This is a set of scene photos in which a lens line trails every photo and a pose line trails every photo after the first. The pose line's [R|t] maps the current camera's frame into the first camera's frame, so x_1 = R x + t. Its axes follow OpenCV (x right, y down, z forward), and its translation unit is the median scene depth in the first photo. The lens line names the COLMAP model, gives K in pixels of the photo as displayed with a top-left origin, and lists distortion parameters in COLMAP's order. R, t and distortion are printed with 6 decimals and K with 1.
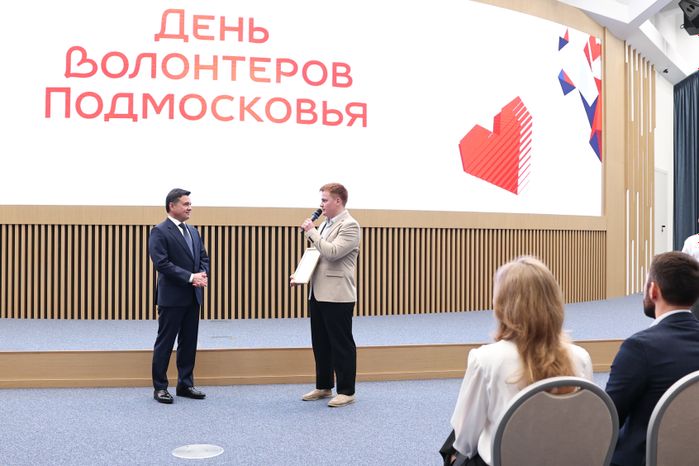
lens RADIAL K [[769.0, 0, 351.9], [0, 769.0, 233.1], [0, 0, 1]] dist [-0.123436, 0.110982]
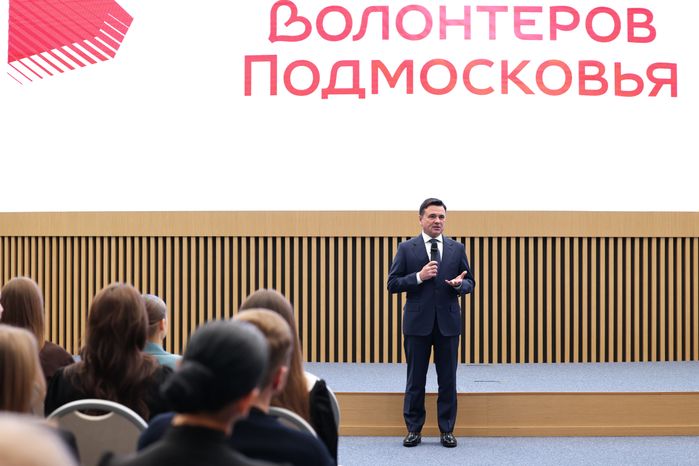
lens RADIAL K [[1492.8, 0, 350.4], [0, 1492.8, 231.3], [0, 0, 1]] dist [-0.203934, 0.255224]
pose [[0.976970, -0.006587, -0.213273, 0.015175], [0.006160, 0.999977, -0.002664, -0.011600], [0.213286, 0.001289, 0.976989, -0.423873]]
